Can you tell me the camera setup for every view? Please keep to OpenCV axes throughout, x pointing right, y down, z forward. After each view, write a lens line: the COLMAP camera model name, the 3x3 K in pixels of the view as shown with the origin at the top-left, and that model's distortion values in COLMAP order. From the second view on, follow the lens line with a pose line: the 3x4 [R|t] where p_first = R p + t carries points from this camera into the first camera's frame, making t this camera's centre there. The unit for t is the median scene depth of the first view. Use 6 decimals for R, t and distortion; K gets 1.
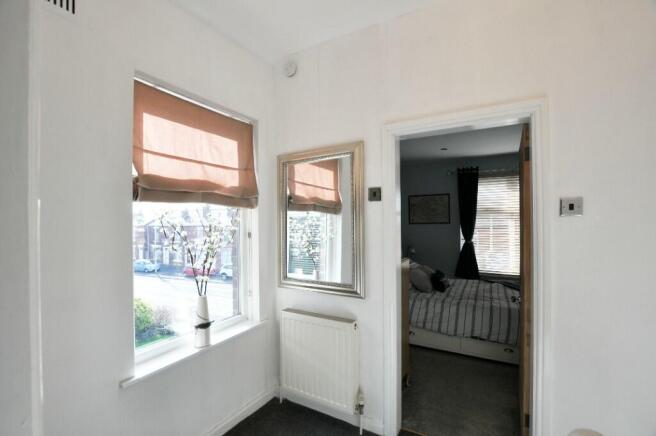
lens RADIAL K [[291.2, 0, 327.0], [0, 291.2, 221.4], [0, 0, 1]] dist [-0.028953, 0.000682]
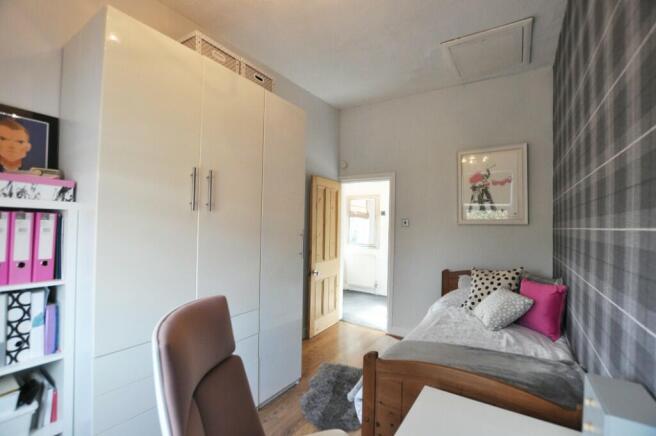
lens RADIAL K [[291.2, 0, 328.2], [0, 291.2, 219.5], [0, 0, 1]] dist [-0.028953, 0.000682]
pose [[0.997738, 0.024141, -0.062737, -0.171248], [-0.024647, 0.999670, -0.007302, 0.003747], [0.062540, 0.008831, 0.998003, -1.687897]]
